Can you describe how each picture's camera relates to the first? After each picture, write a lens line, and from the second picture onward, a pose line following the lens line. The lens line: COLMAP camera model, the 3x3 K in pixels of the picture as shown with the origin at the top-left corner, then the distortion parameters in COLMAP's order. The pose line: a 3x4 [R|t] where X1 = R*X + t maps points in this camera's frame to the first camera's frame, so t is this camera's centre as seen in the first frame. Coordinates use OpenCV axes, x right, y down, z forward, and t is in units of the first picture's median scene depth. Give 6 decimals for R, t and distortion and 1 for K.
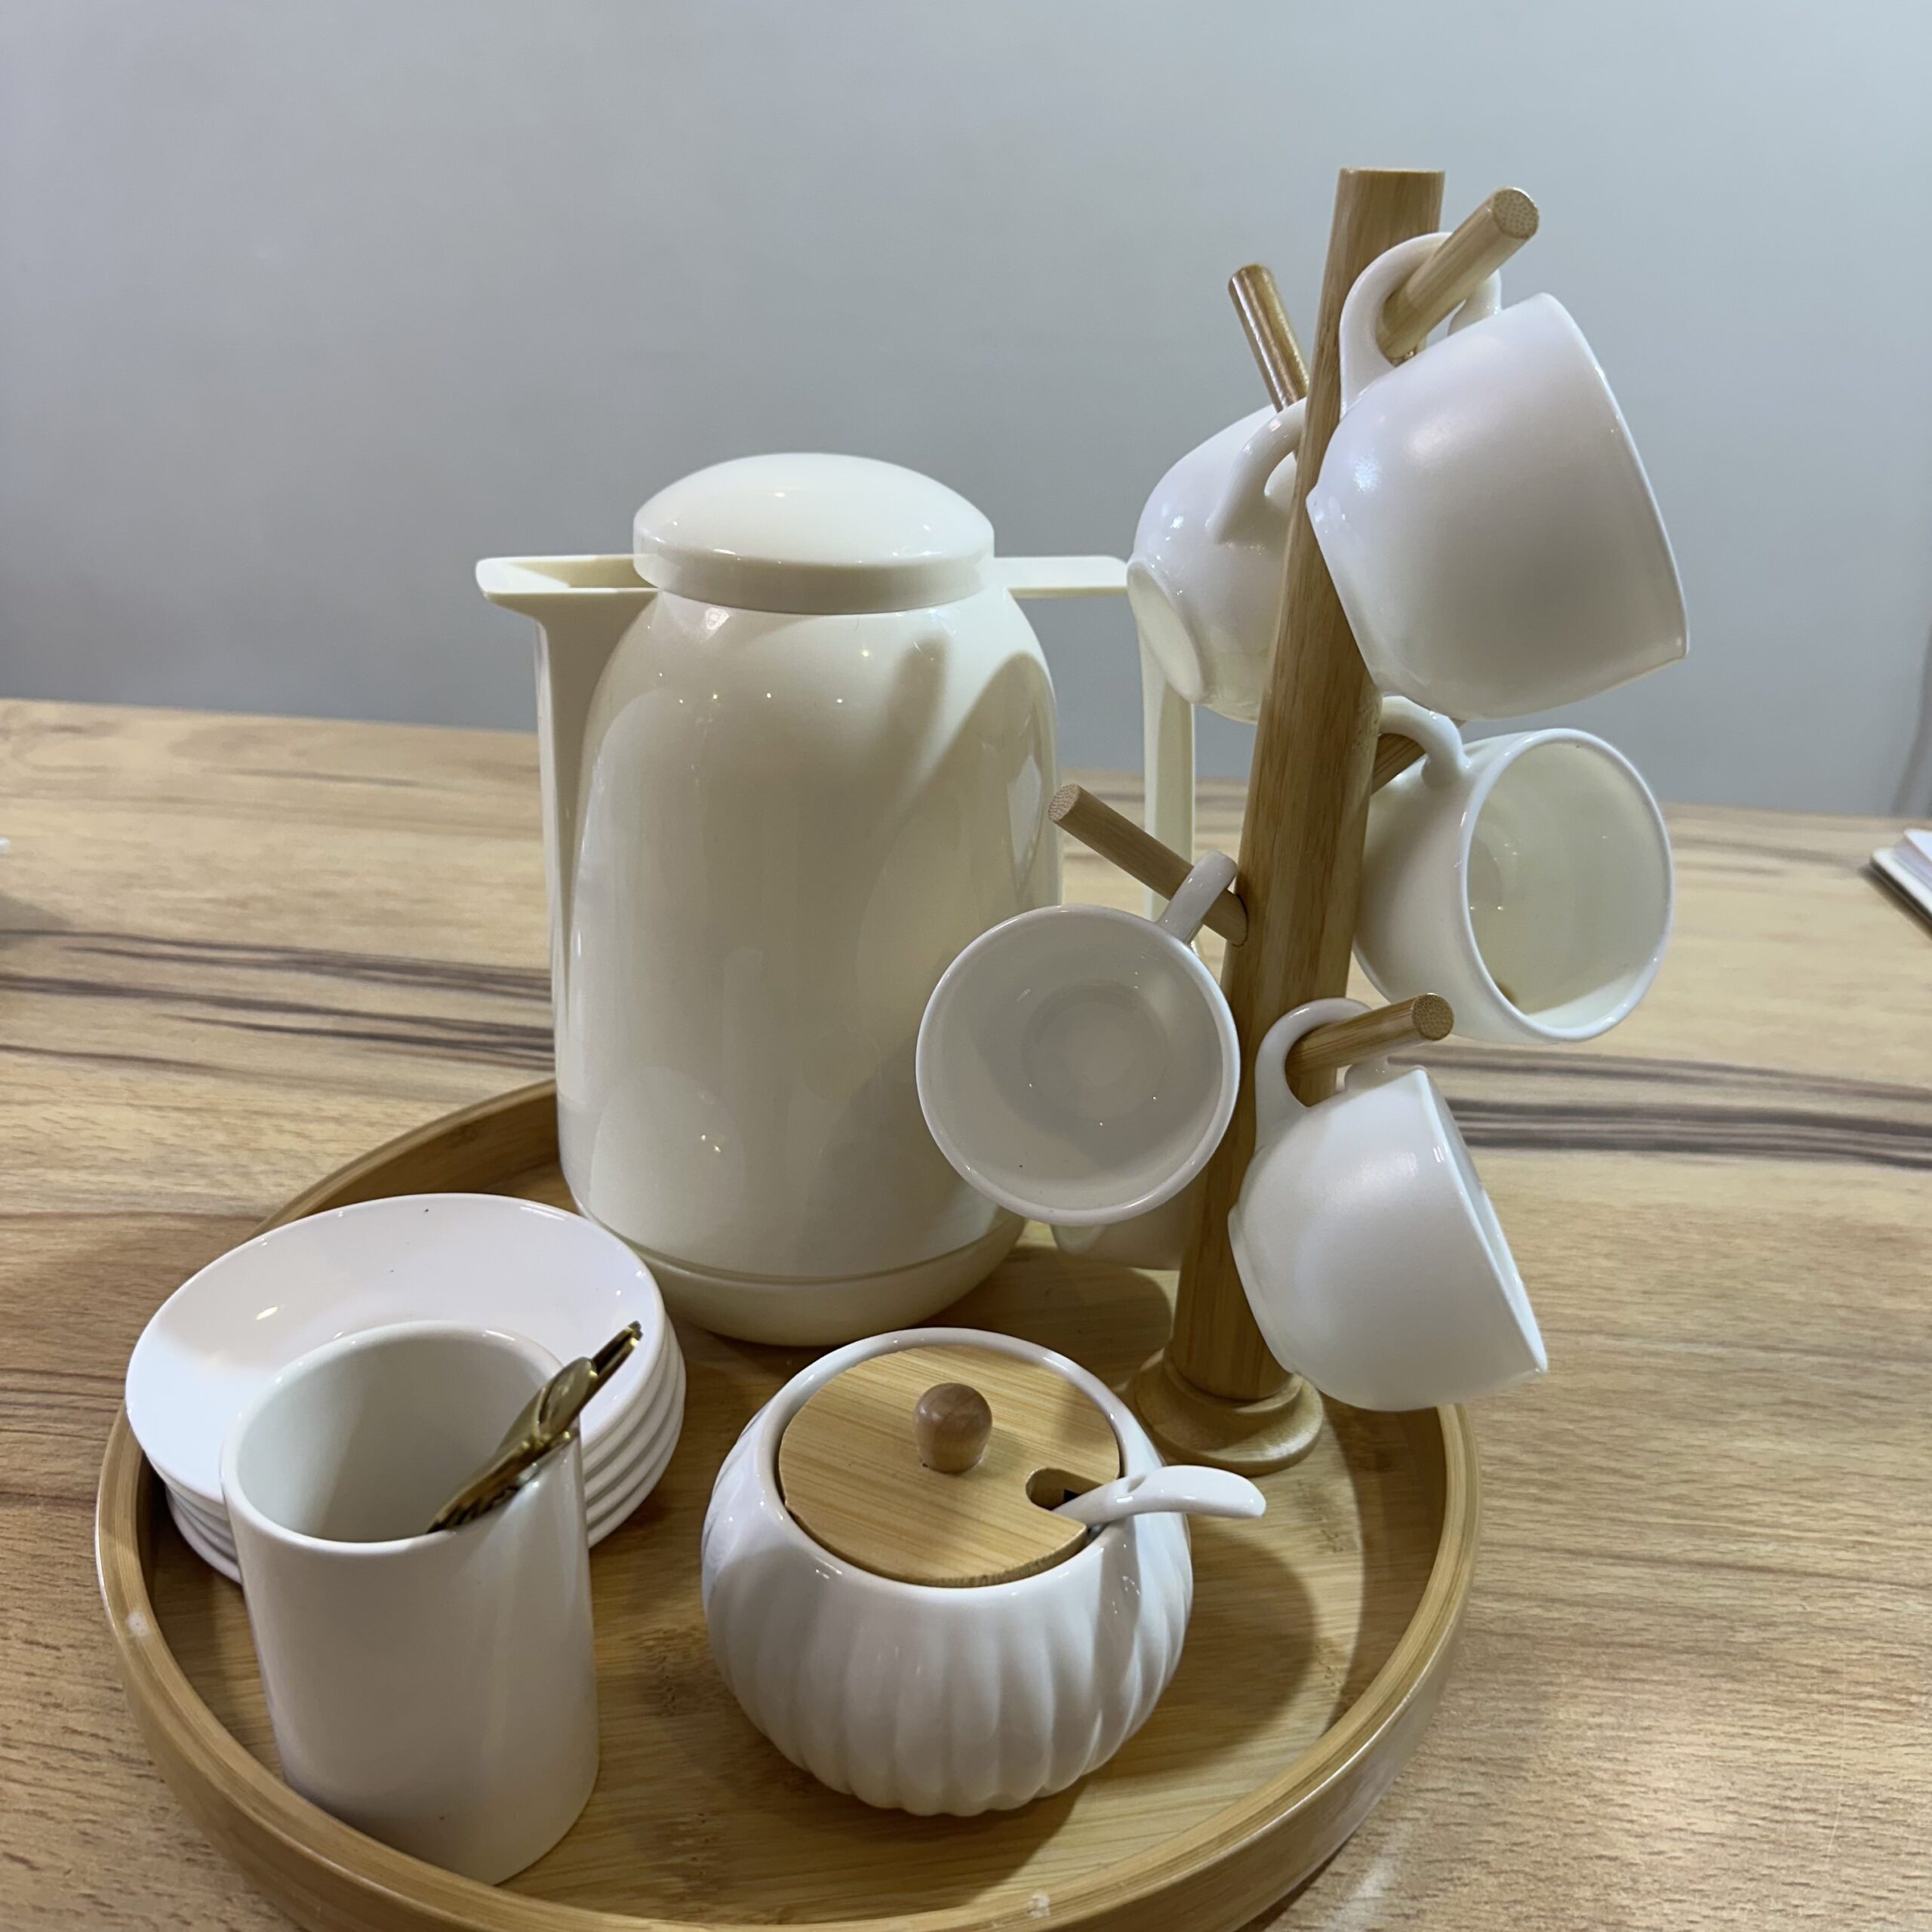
lens RADIAL K [[1852.5, 0, 963.5], [0, 1852.5, 982.3], [0, 0, 1]] dist [-0.031104, 0.000000]
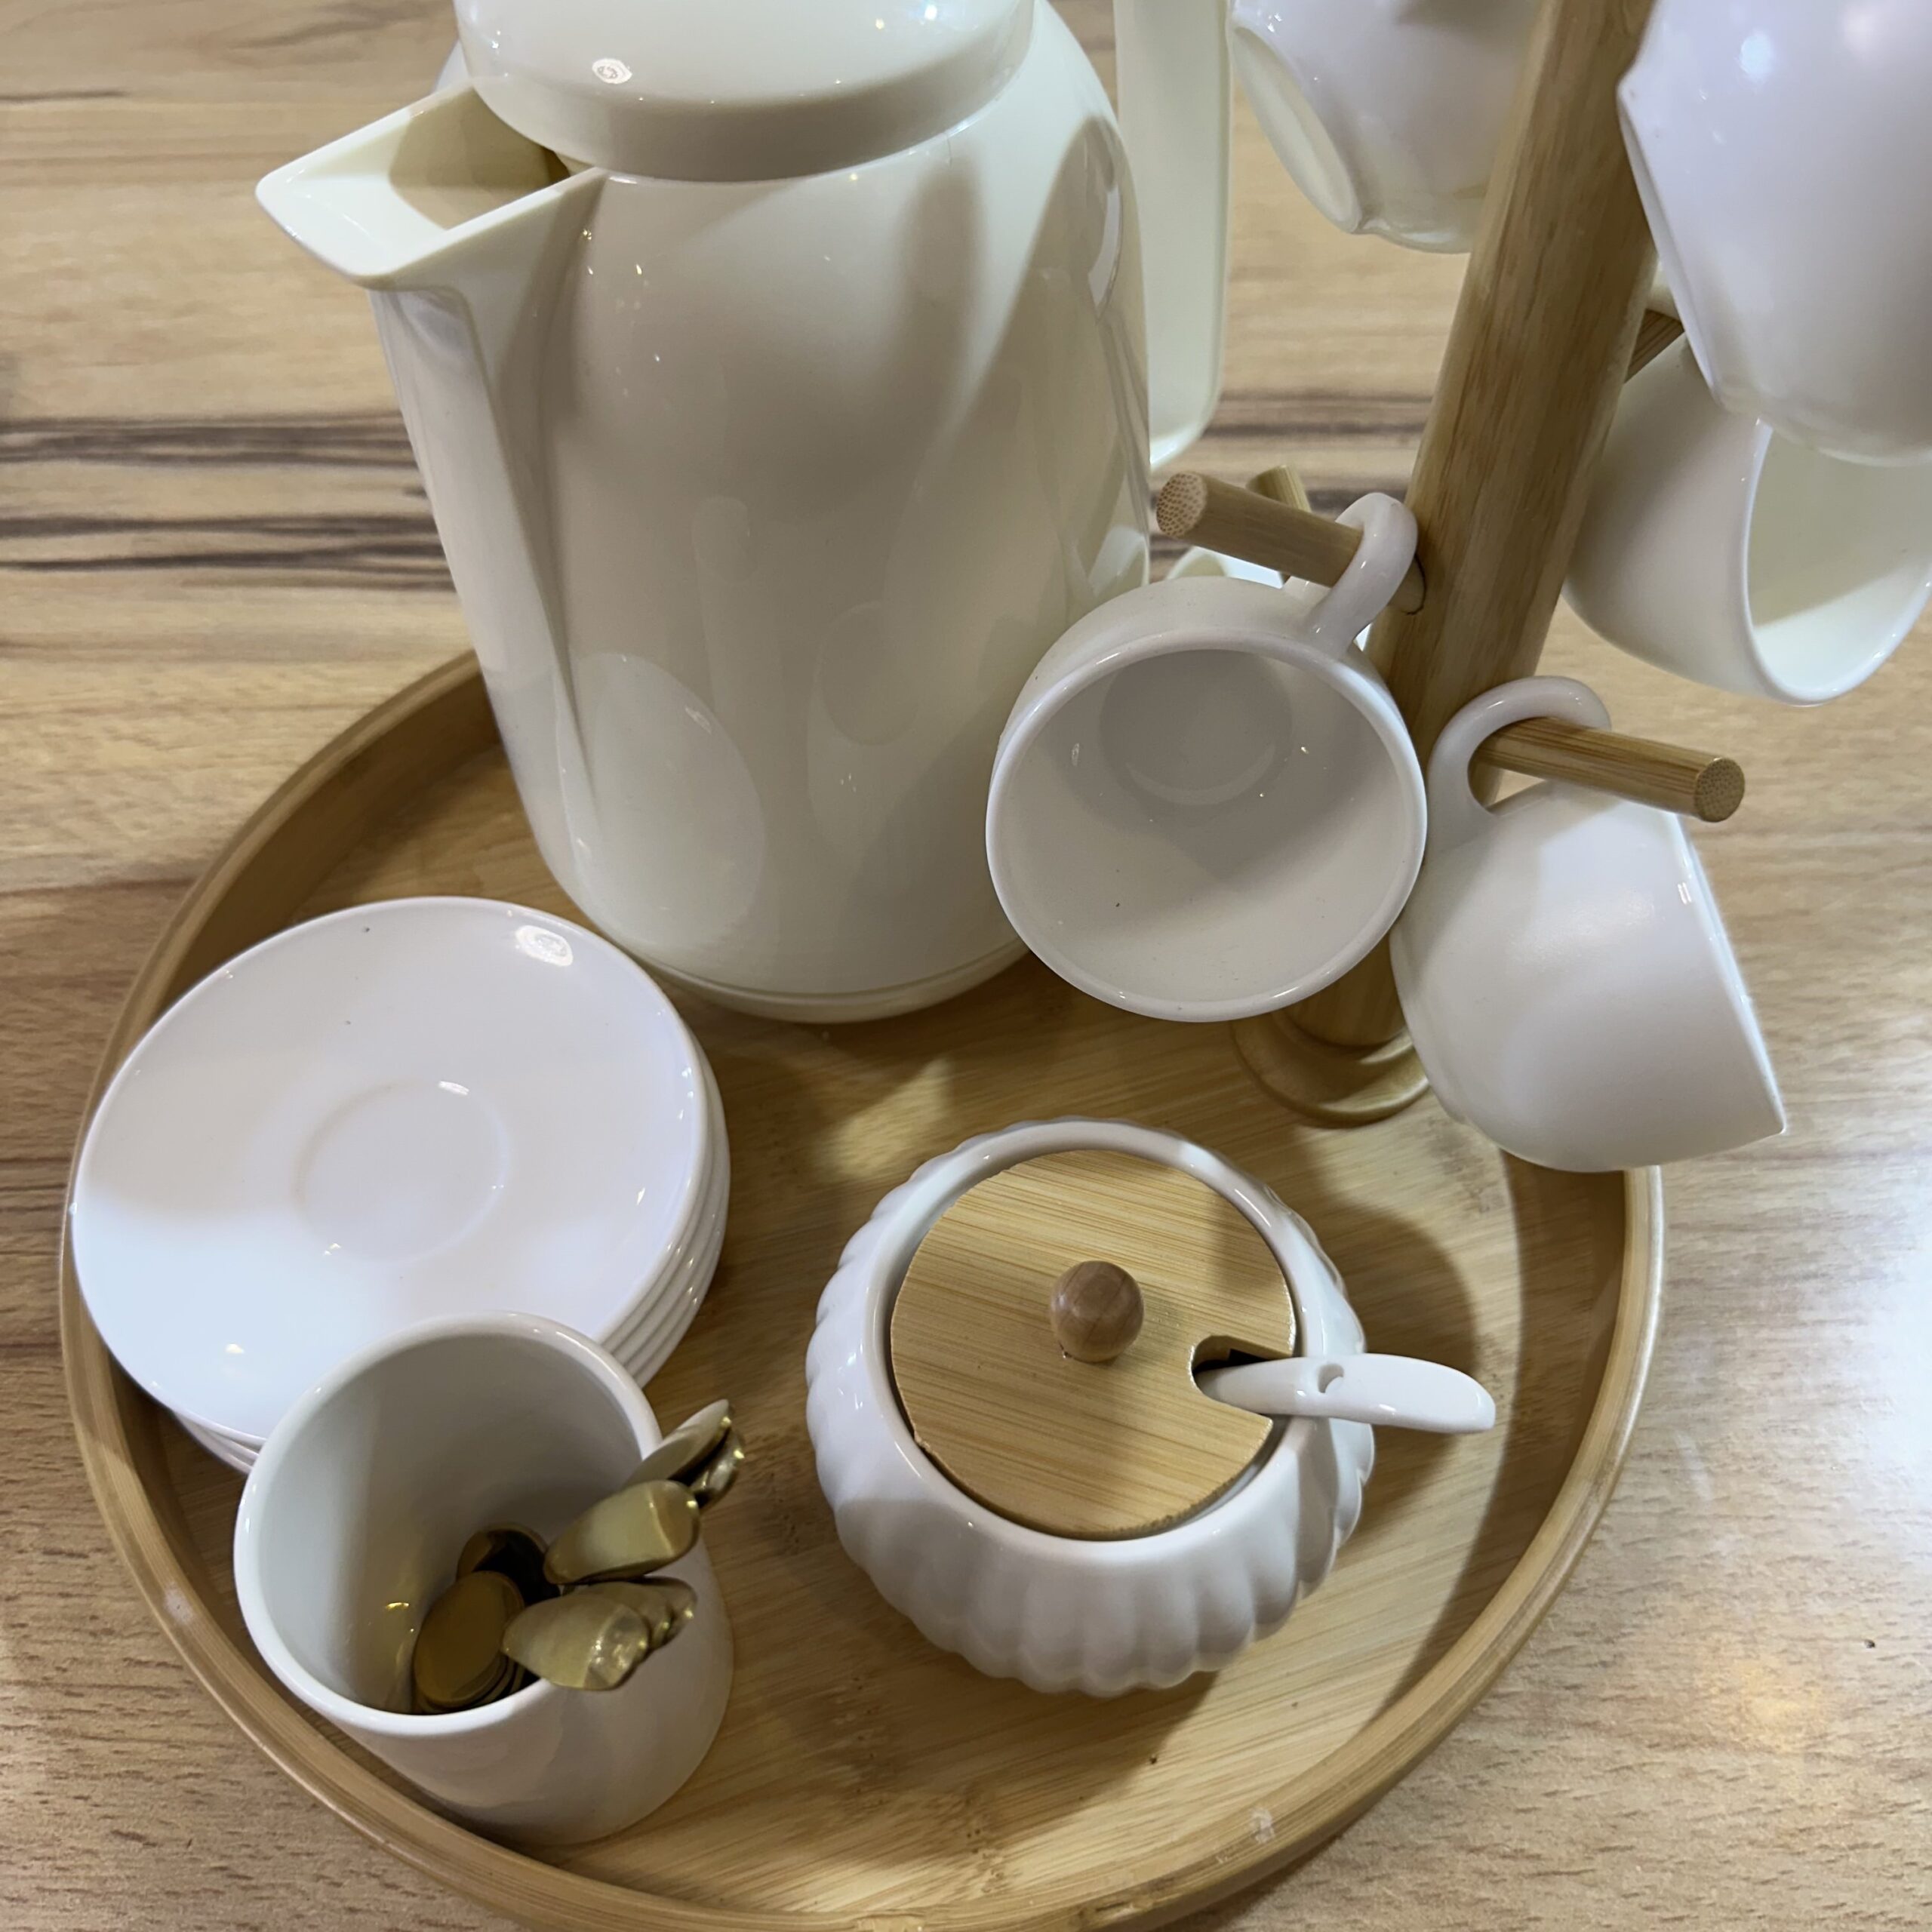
lens RADIAL K [[1852.5, 0, 970.9], [0, 1852.5, 991.6], [0, 0, 1]] dist [-0.031104, 0.000000]
pose [[0.990841, -0.131356, 0.031305, -0.056020], [0.099216, 0.865441, 0.491089, -0.239365], [-0.091600, -0.483485, 0.870547, 0.289778]]
